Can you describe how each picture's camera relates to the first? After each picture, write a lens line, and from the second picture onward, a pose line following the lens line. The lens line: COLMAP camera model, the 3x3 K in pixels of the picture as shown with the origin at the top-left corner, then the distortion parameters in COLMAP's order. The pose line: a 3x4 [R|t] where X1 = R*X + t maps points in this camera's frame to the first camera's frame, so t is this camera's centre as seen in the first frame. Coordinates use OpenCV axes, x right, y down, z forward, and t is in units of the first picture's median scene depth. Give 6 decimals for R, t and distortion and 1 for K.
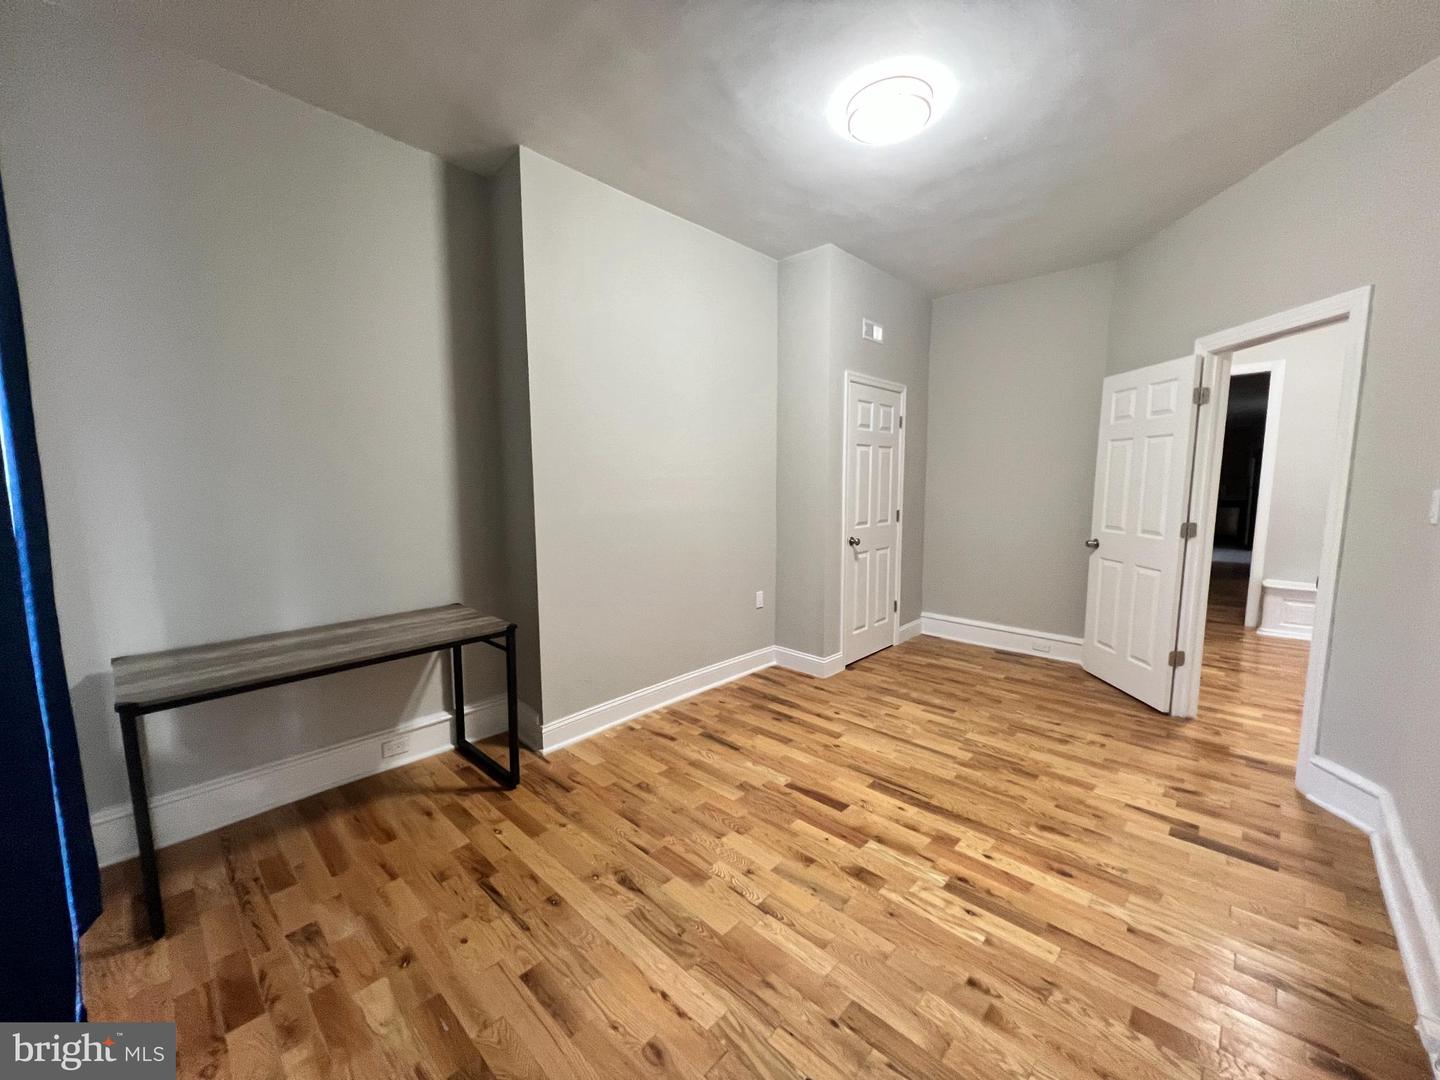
lens RADIAL K [[574.3, 0, 720.0], [0, 574.3, 540.0], [0, 0, 1]] dist [-0.001016, 0.000504]
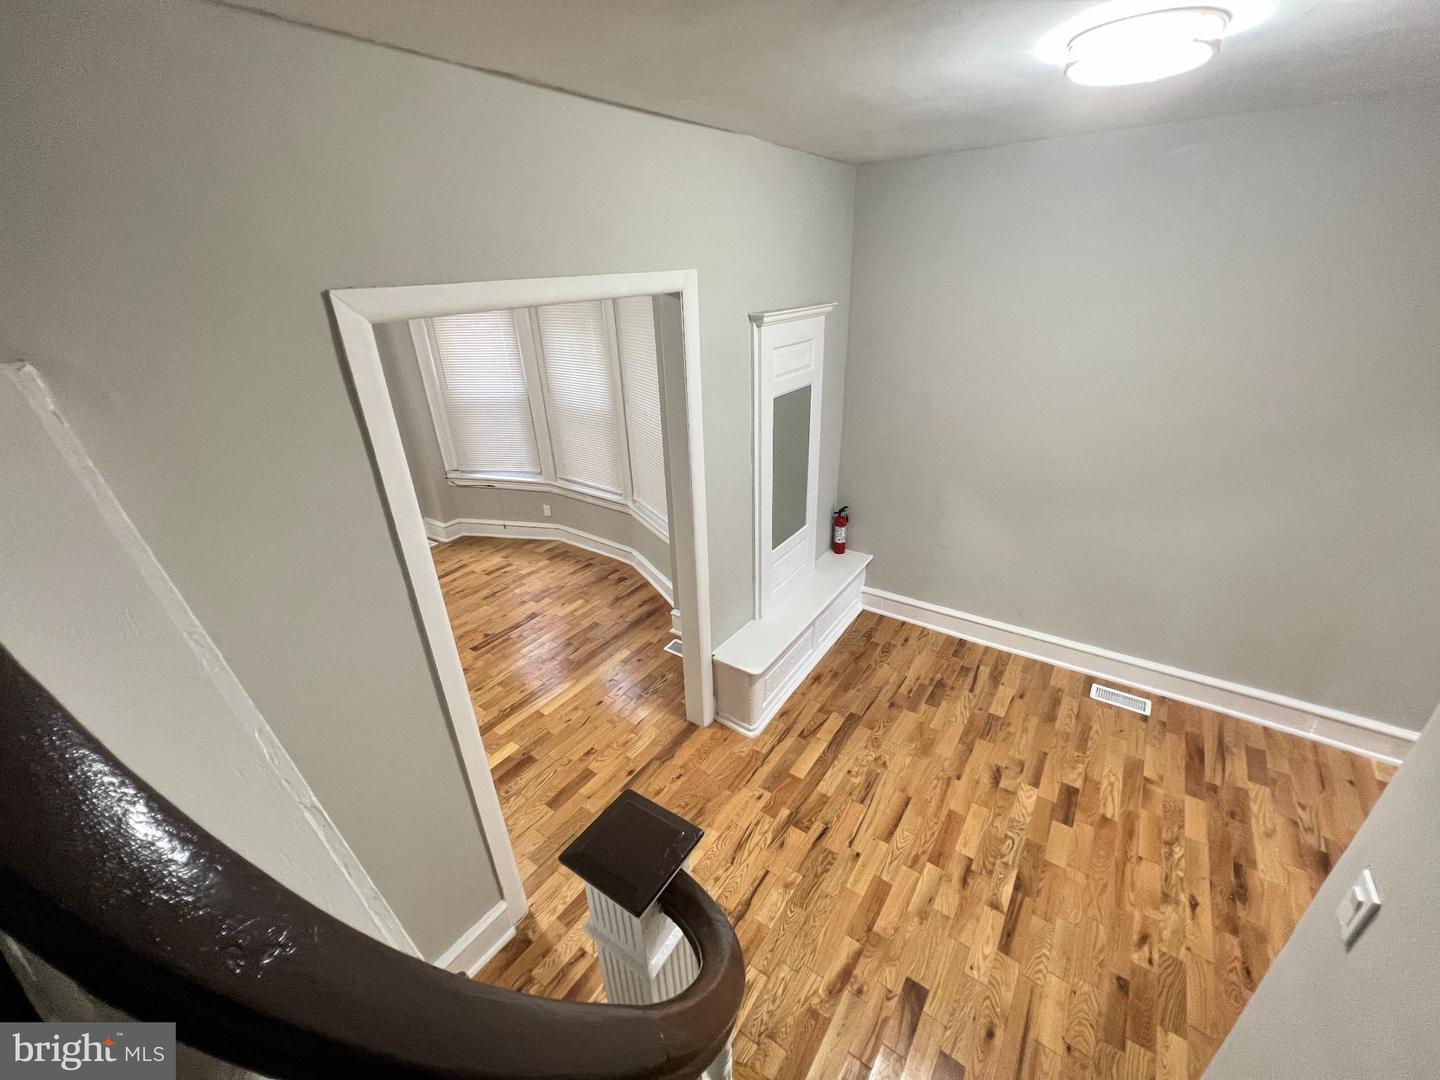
lens RADIAL K [[574.3, 0, 720.0], [0, 574.3, 540.0], [0, 0, 1]] dist [-0.001016, 0.000504]
pose [[-0.138714, -0.412324, 0.900415, 1.016431], [0.139535, 0.891997, 0.429966, -0.683882], [-0.980453, 0.185282, -0.066199, 2.291546]]
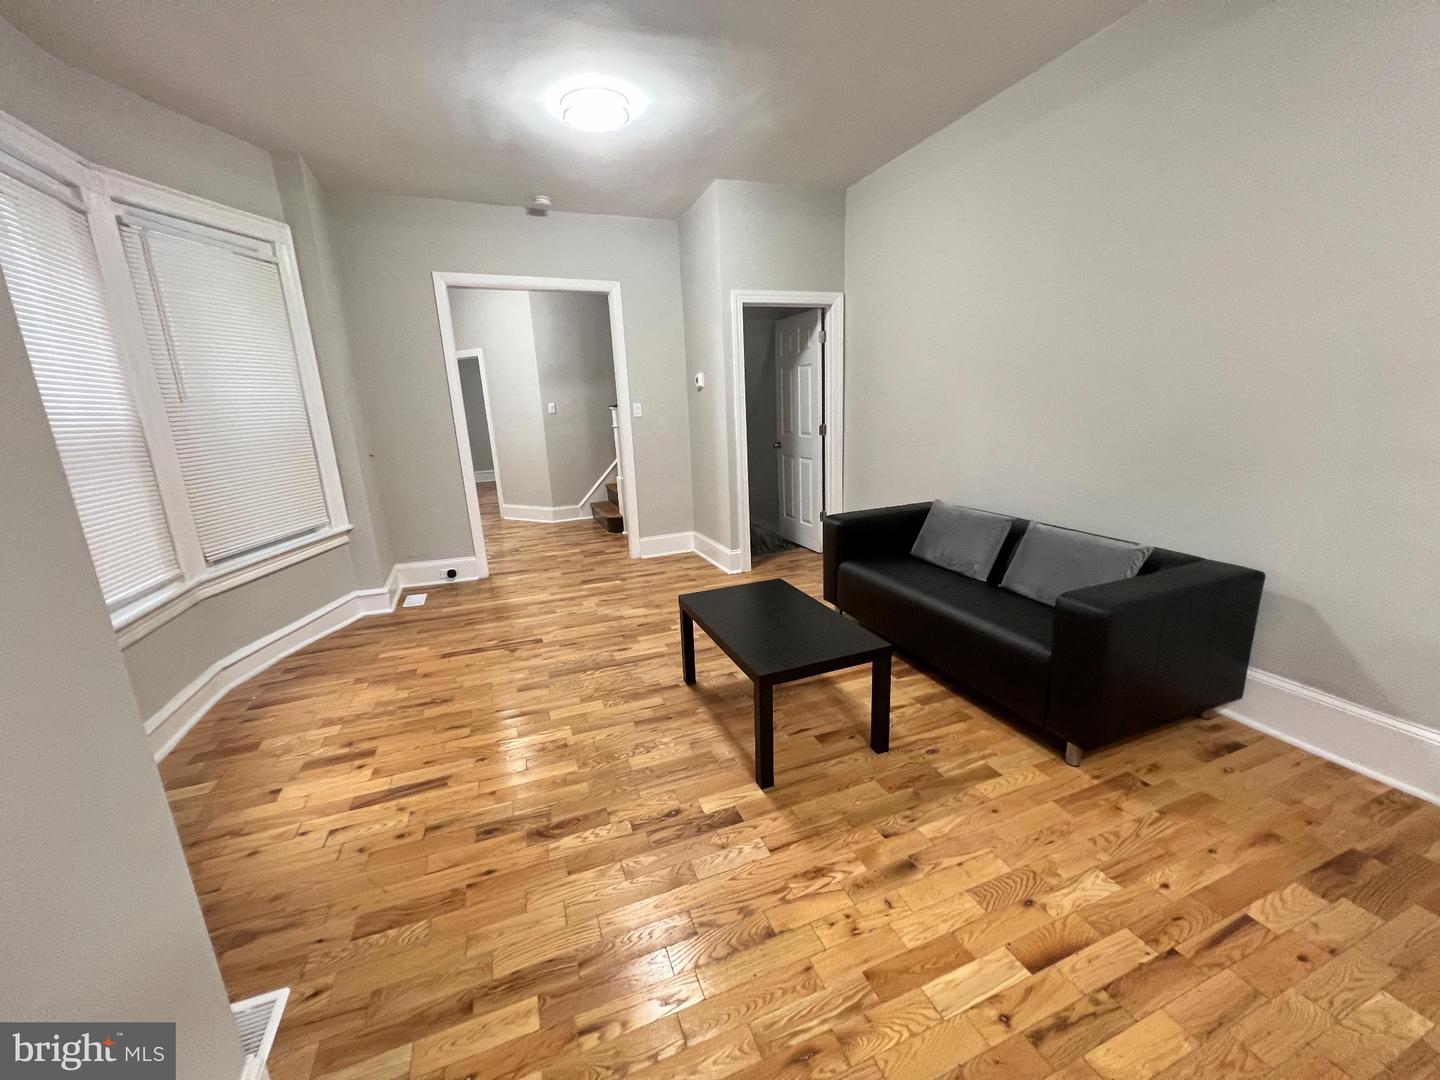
lens RADIAL K [[574.3, 0, 720.0], [0, 574.3, 540.0], [0, 0, 1]] dist [-0.001016, 0.000504]
pose [[-0.430089, 0.233377, -0.872100, 3.592960], [-0.056167, 0.957220, 0.283856, -0.432461], [0.901038, 0.171067, -0.398582, 3.937454]]
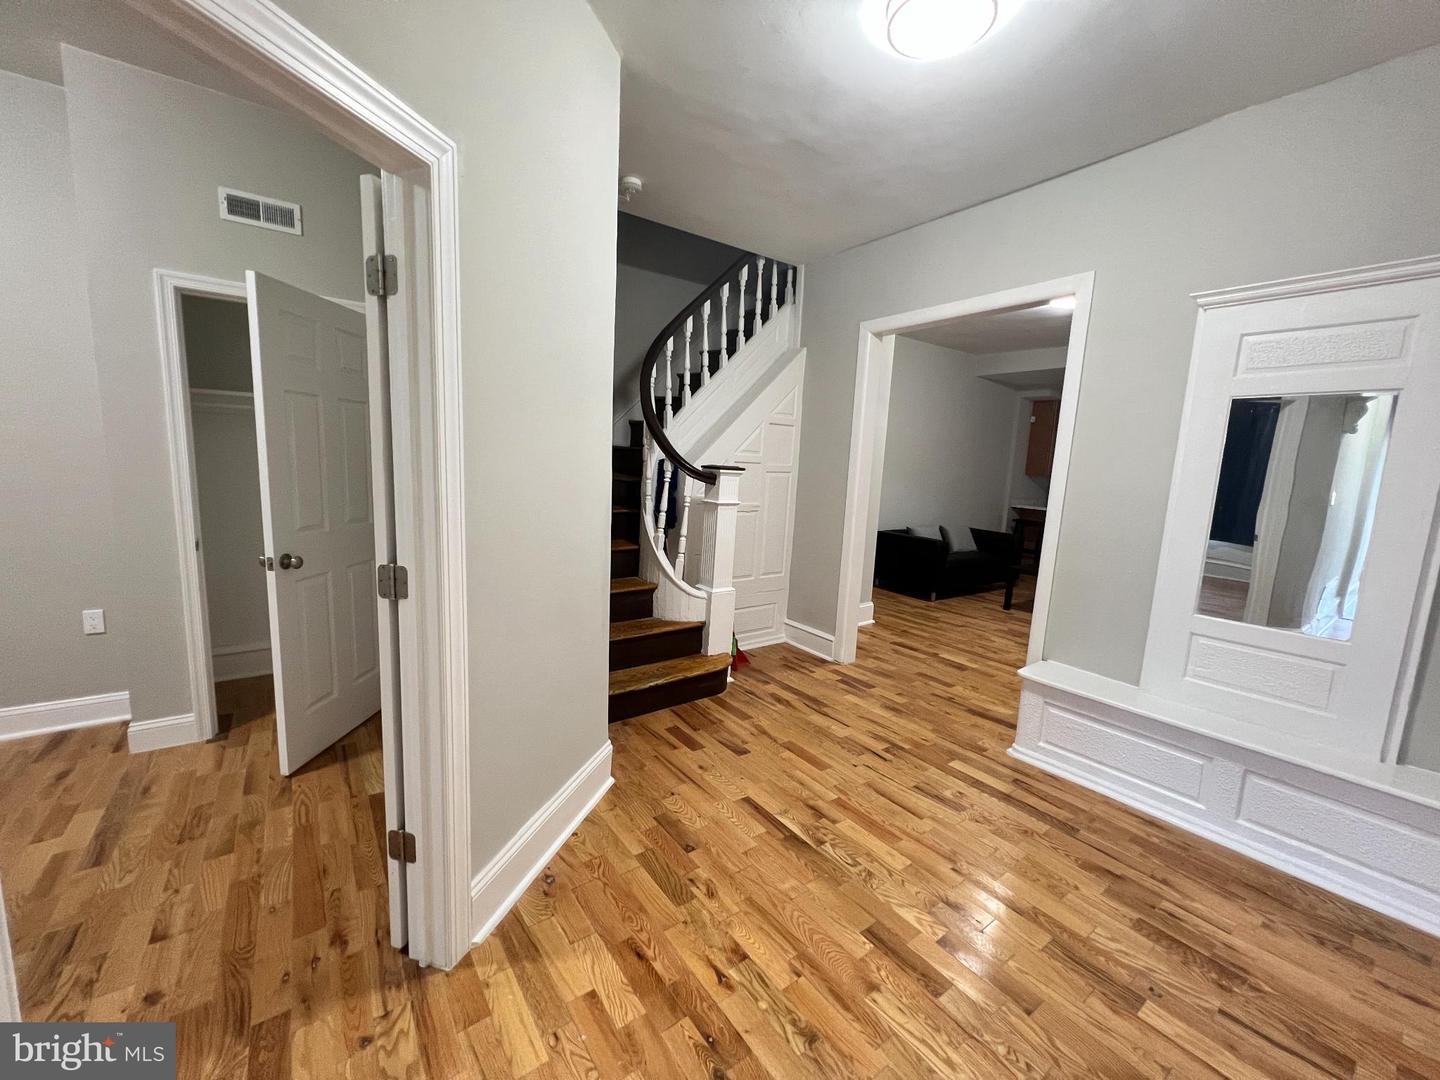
lens RADIAL K [[586.3, 0, 720.0], [0, 586.3, 540.0], [0, 0, 1]] dist [0.001448, 0.000327]
pose [[0.982679, 0.071737, -0.170868, 1.629974], [-0.066225, 0.997090, 0.037754, -0.118680], [0.173079, -0.025784, 0.984570, 0.831386]]
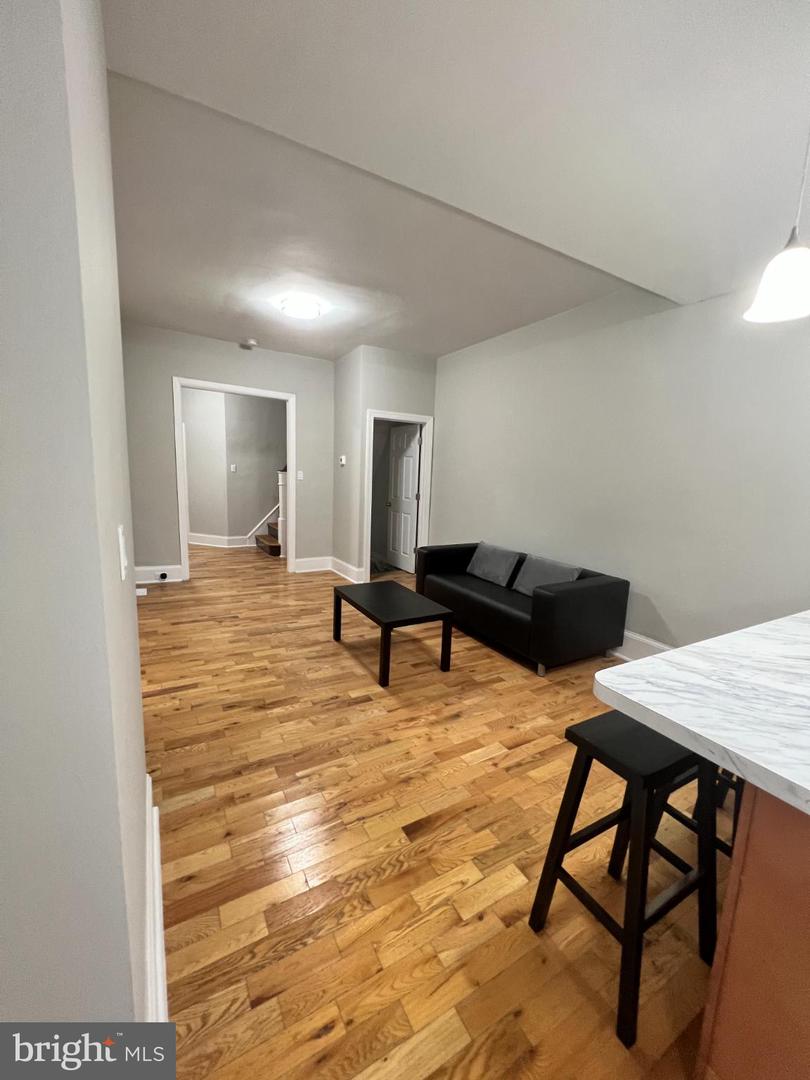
lens RADIAL K [[430.7, 0, 405.0], [0, 430.7, 540.0], [0, 0, 1]] dist [-0.001016, 0.000504]
pose [[-0.289209, 0.141382, -0.946768, 3.966258], [-0.143385, 0.971477, 0.188872, -0.464789], [0.946467, 0.190375, -0.260688, 4.009612]]
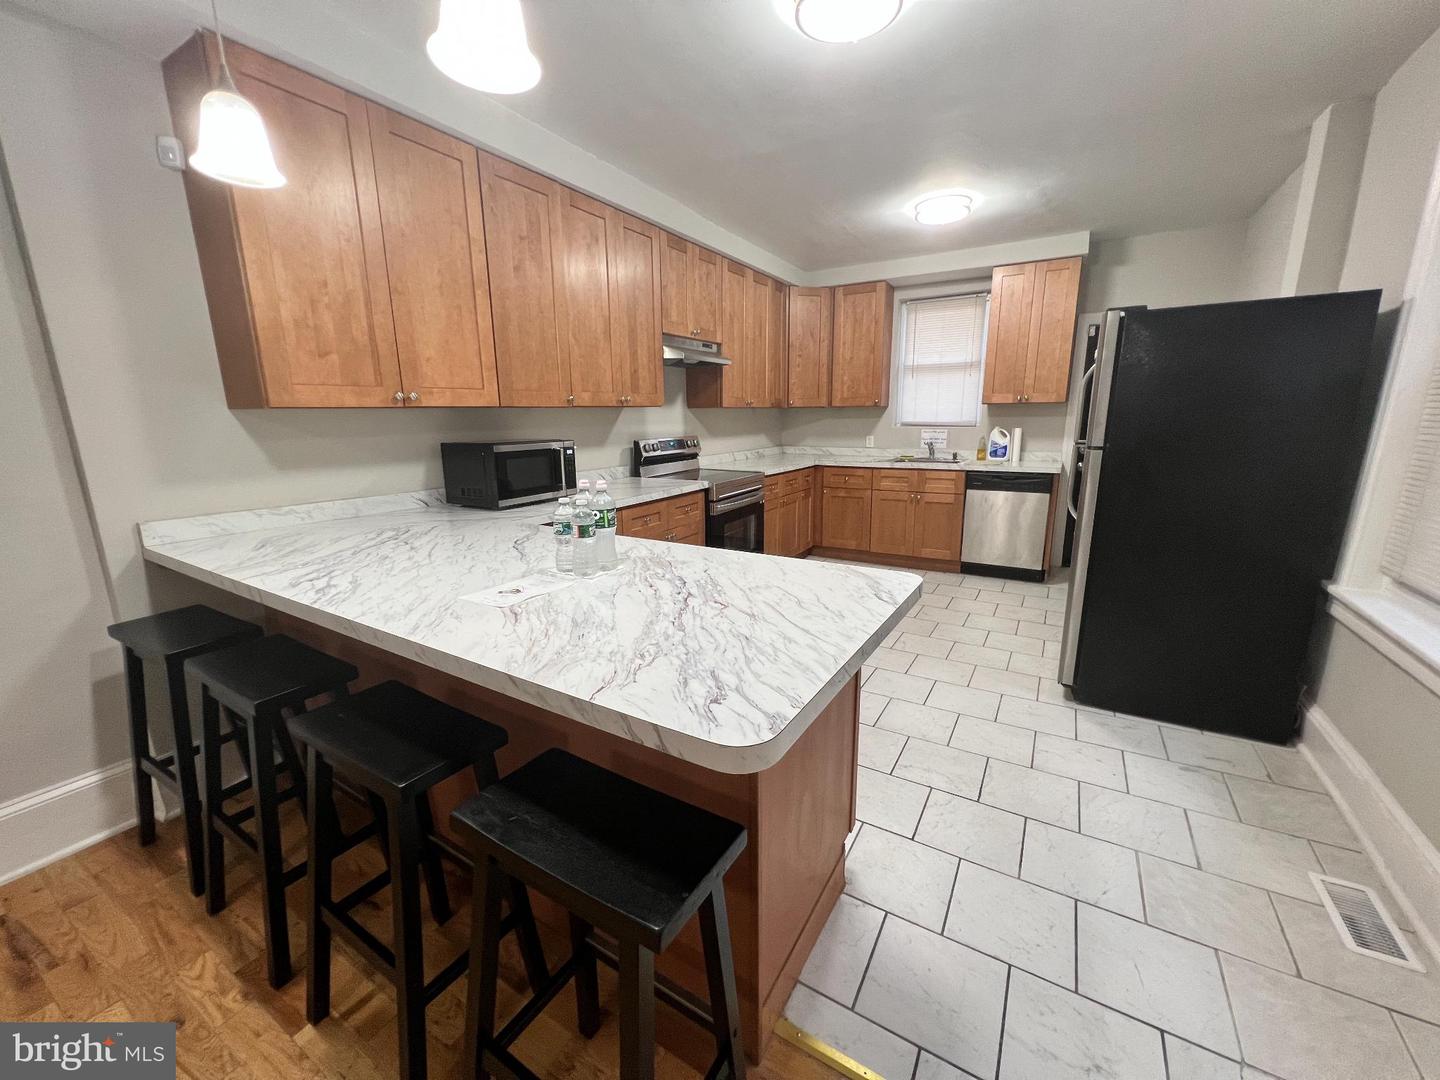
lens RADIAL K [[574.3, 0, 720.0], [0, 574.3, 540.0], [0, 0, 1]] dist [-0.001016, 0.000504]
pose [[0.976559, -0.051626, 0.208969, 3.419672], [0.029290, 0.993653, 0.108604, -0.412935], [-0.213249, -0.099938, 0.971873, 3.818428]]
